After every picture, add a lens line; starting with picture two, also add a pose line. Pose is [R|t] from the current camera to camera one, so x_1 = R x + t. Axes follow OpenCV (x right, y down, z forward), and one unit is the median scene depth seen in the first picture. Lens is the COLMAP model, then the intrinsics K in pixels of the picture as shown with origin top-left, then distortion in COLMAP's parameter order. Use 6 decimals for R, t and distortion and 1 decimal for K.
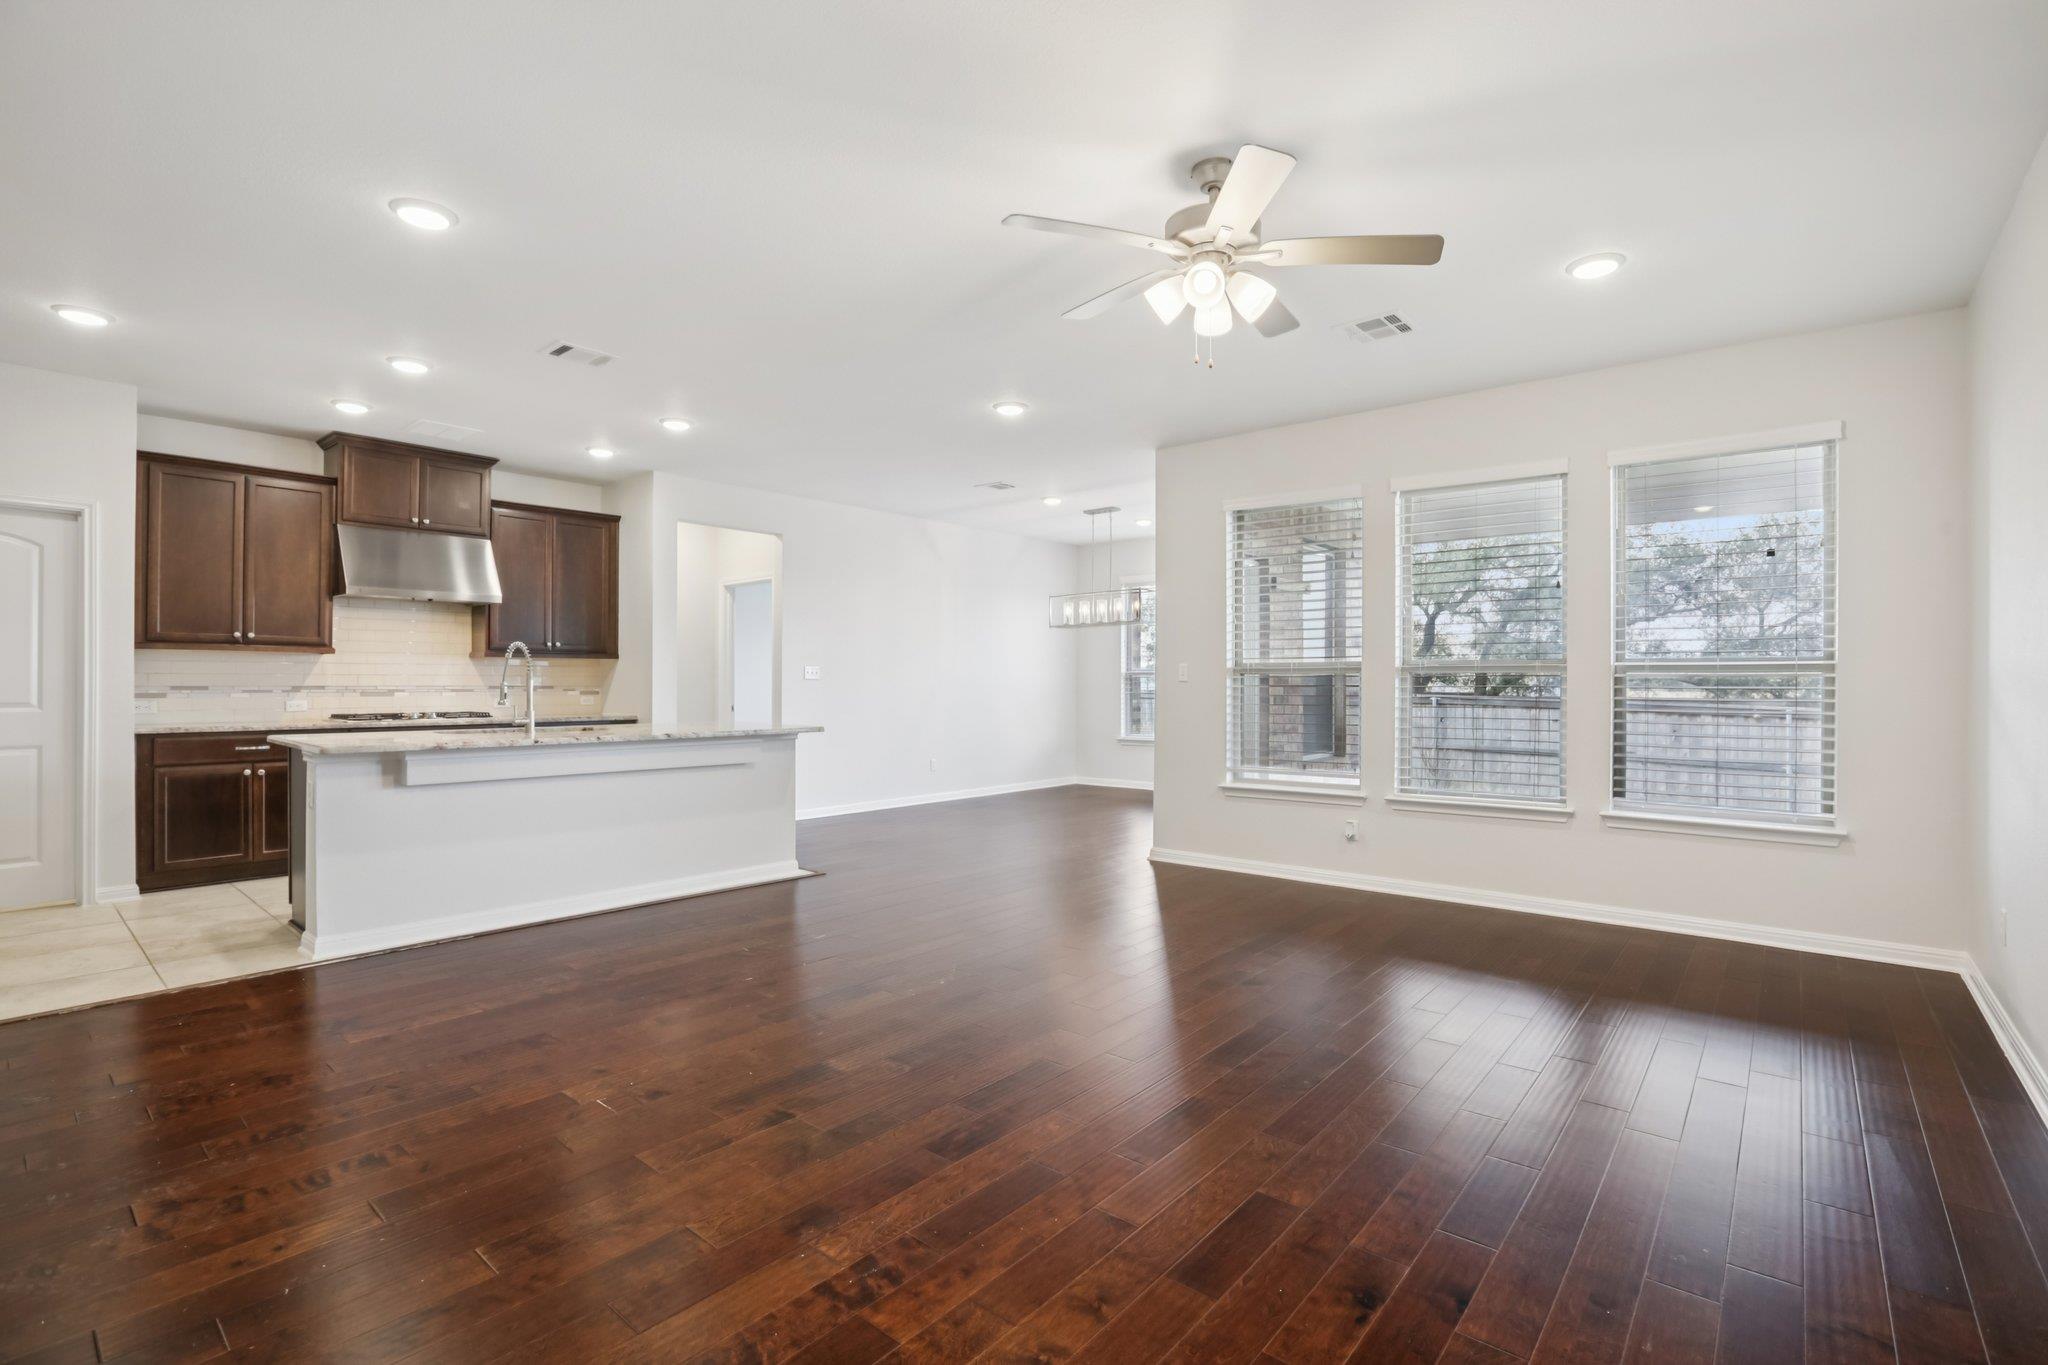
lens RADIAL K [[946.2, 0, 1013.5], [0, 946.2, 675.3], [0, 0, 1]] dist [-0.018077, 0.007477]
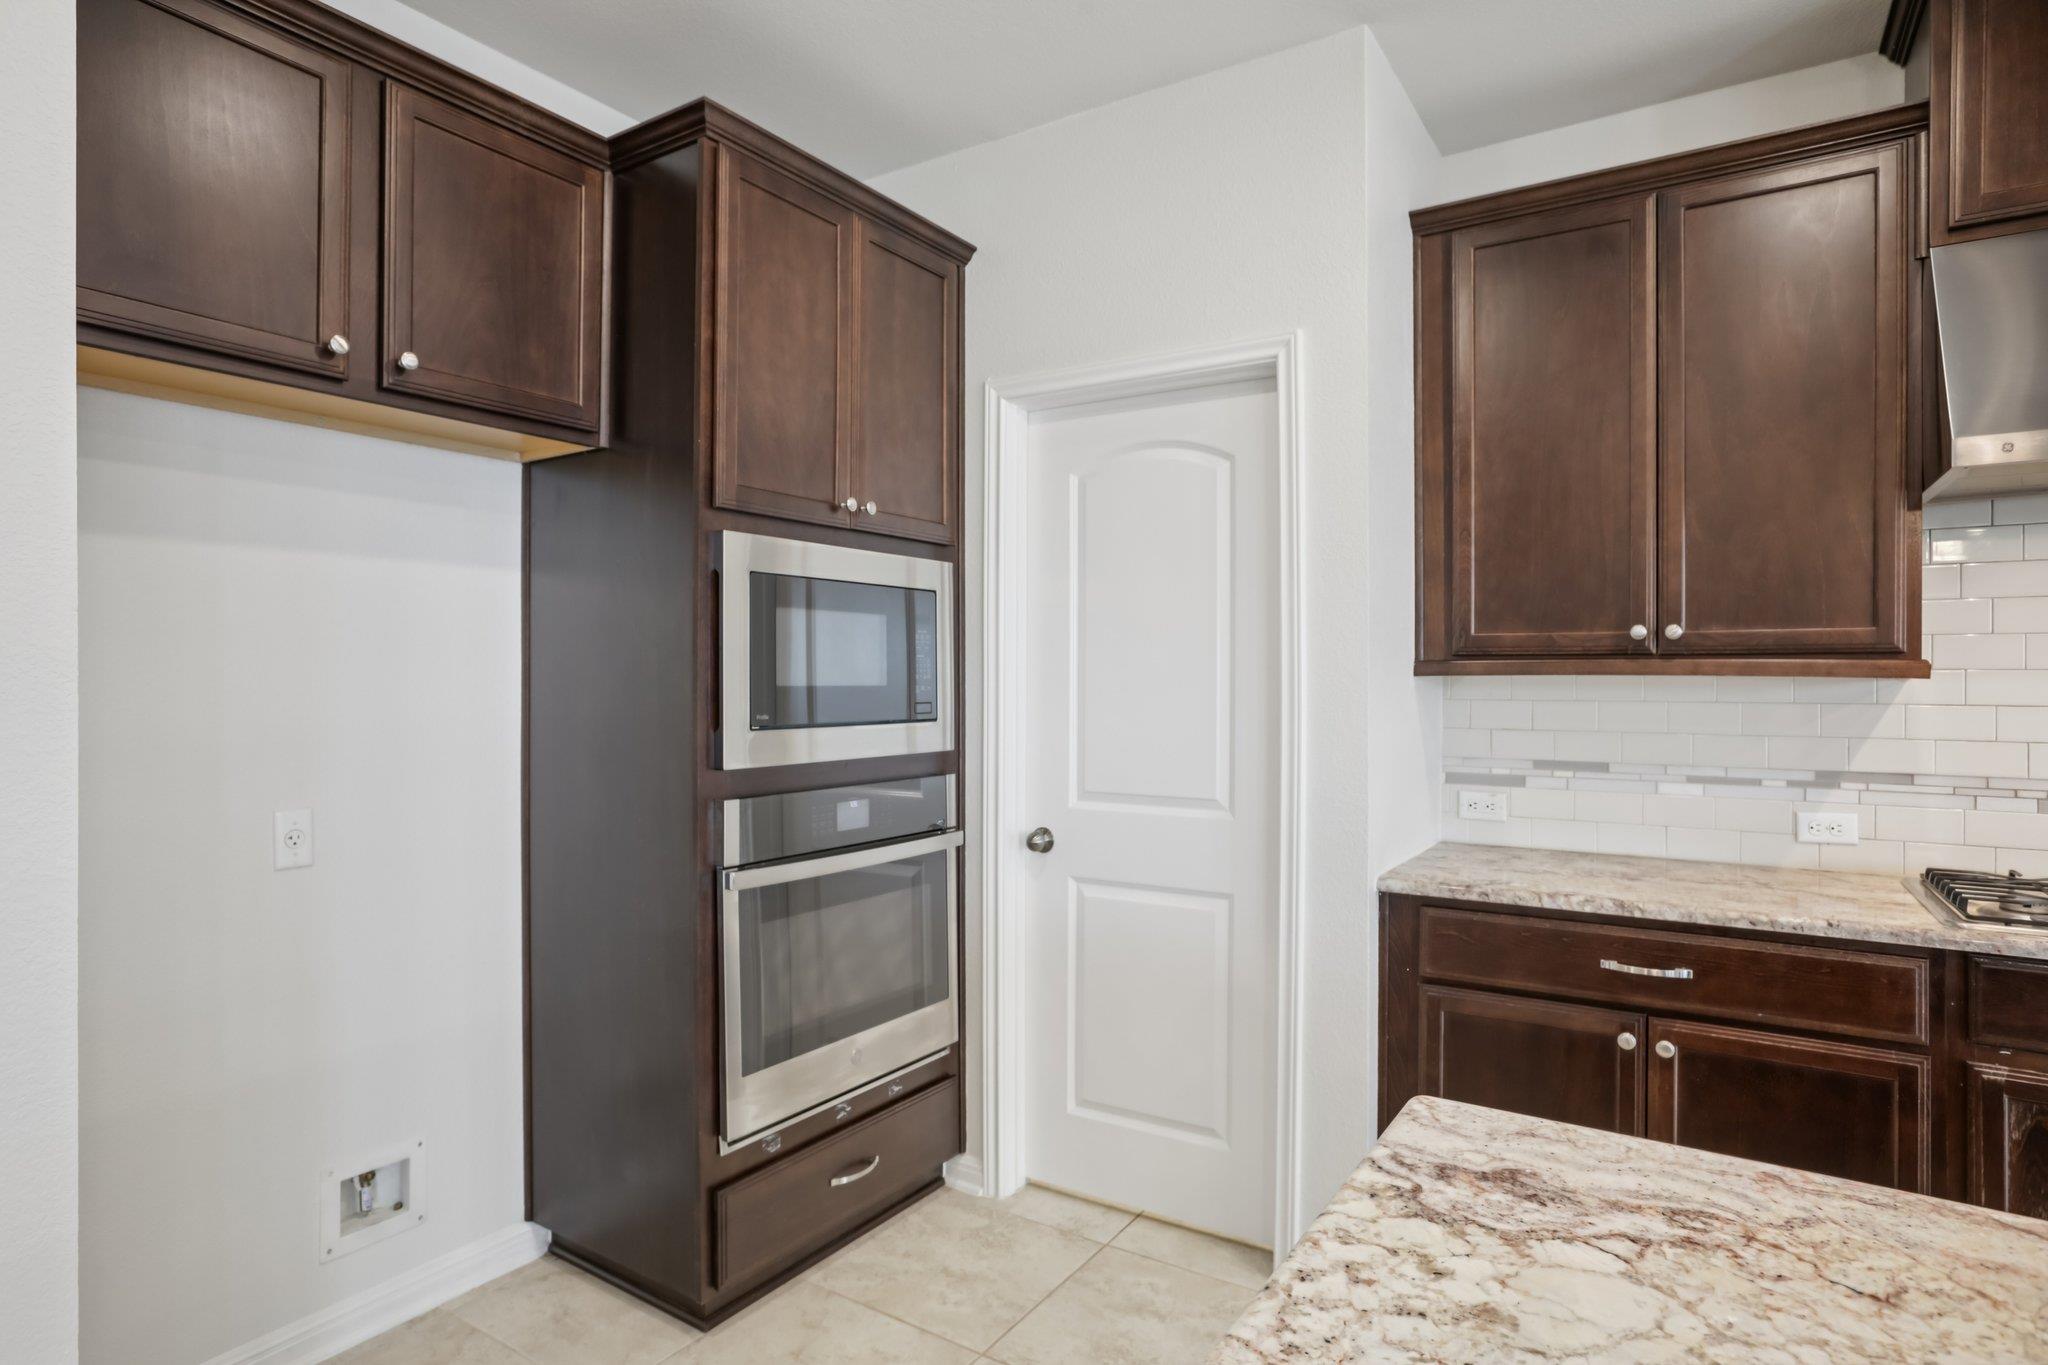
lens RADIAL K [[1093.1, 0, 1030.6], [0, 1093.1, 680.5], [0, 0, 1]] dist [-0.033659, 0.013764]
pose [[0.152292, -0.002116, -0.988333, -0.441584], [0.004429, 0.999989, -0.001458, -0.024379], [0.988326, -0.004156, 0.152299, 0.690220]]
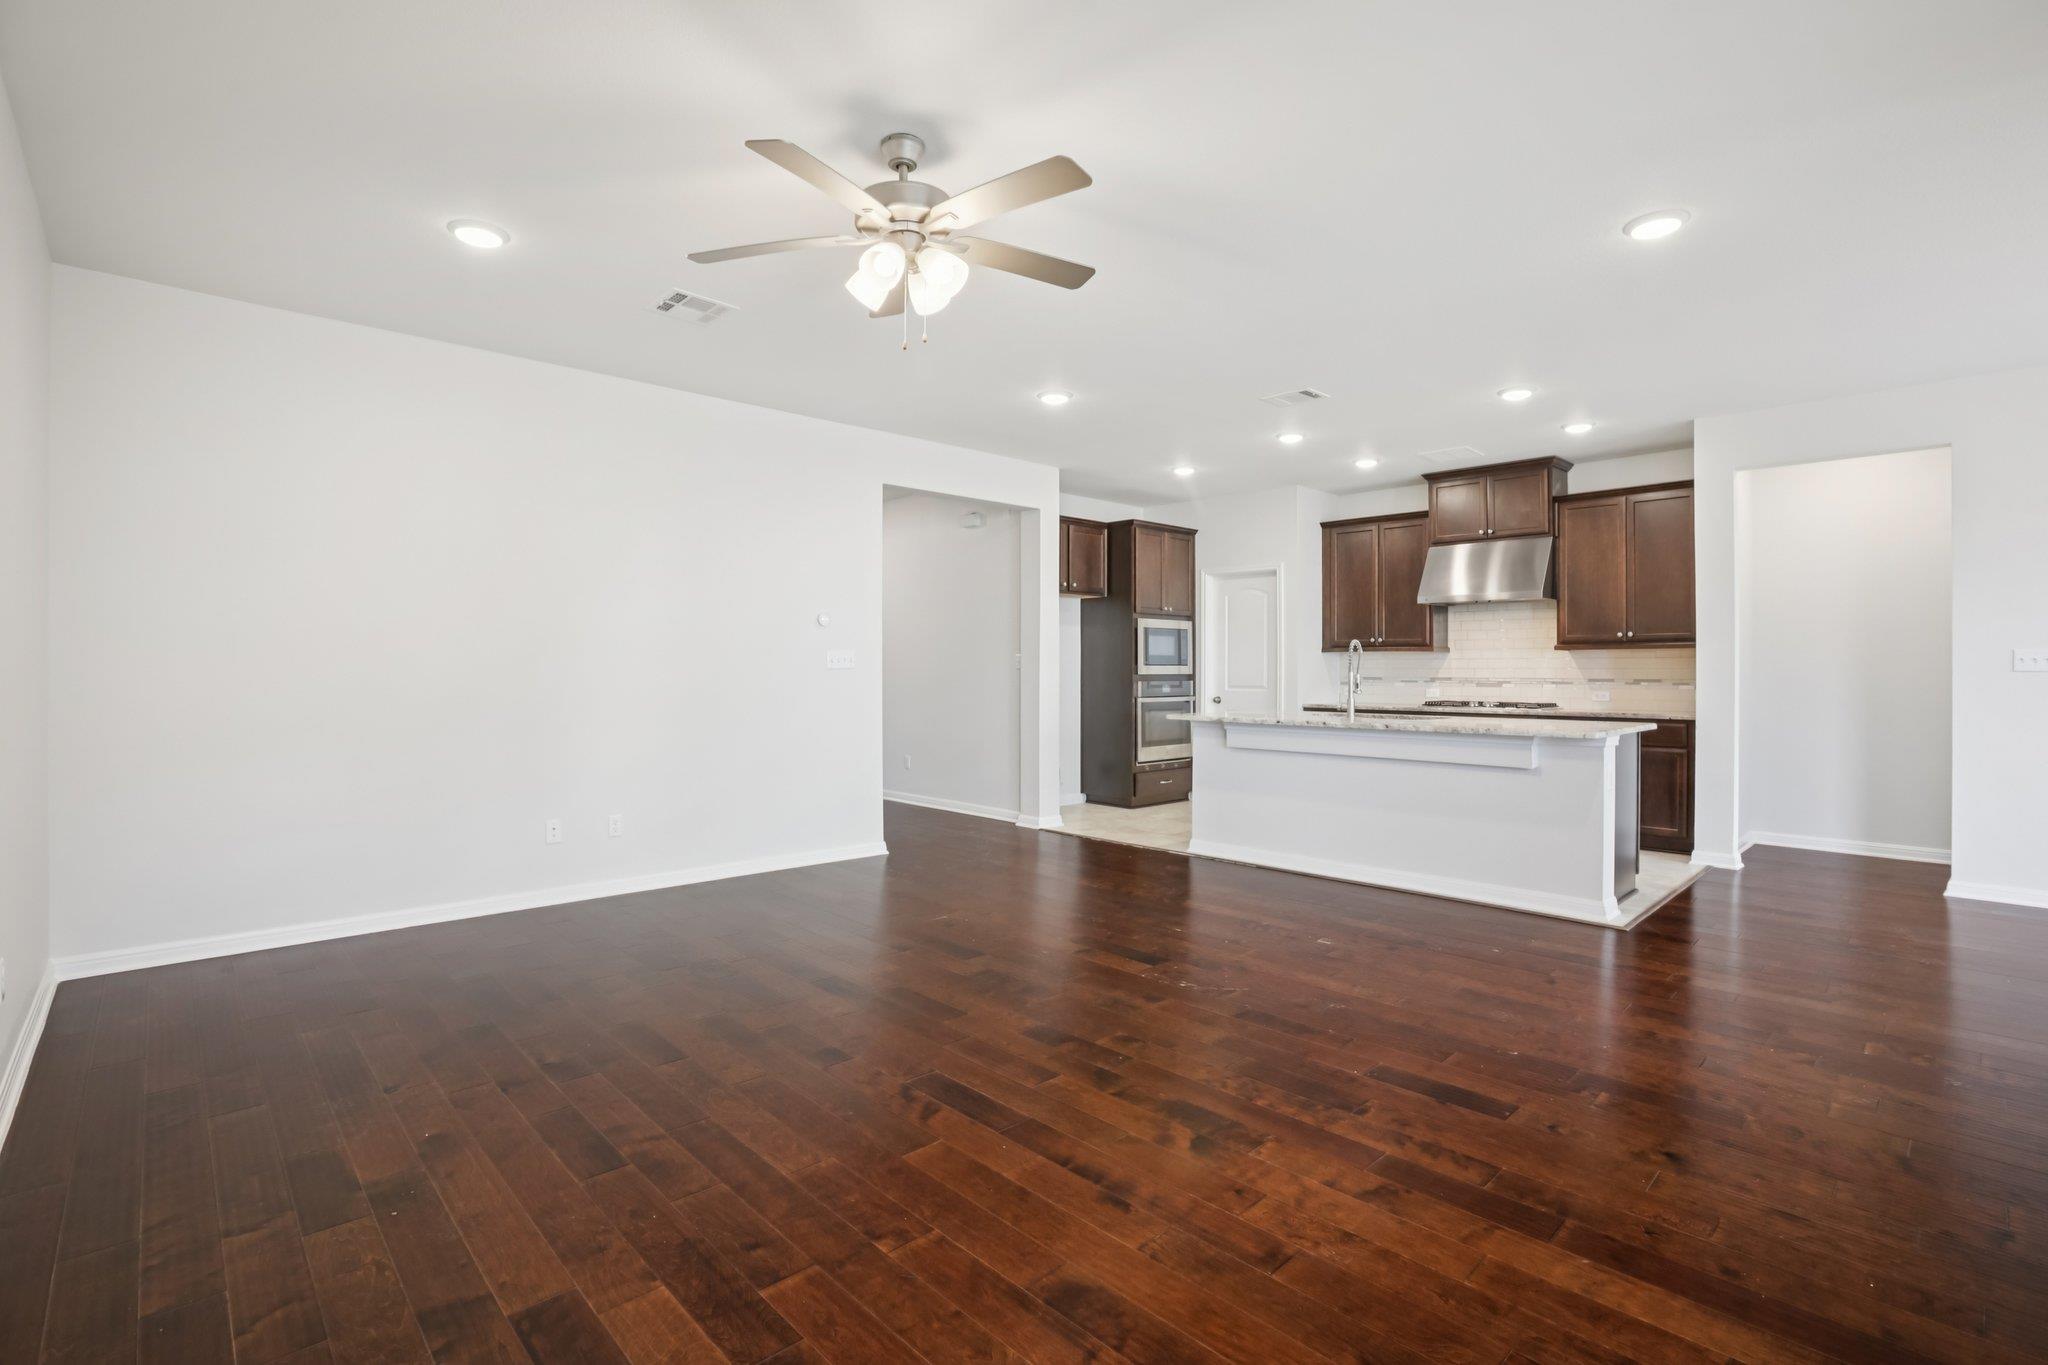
lens RADIAL K [[946.2, 0, 1059.1], [0, 946.2, 669.1], [0, 0, 1]] dist [-0.018077, 0.007477]
pose [[-0.061165, -0.004953, -0.998115, 0.583206], [0.003349, 0.999981, -0.005167, 0.005095], [0.998122, -0.003659, -0.061147, 0.611410]]
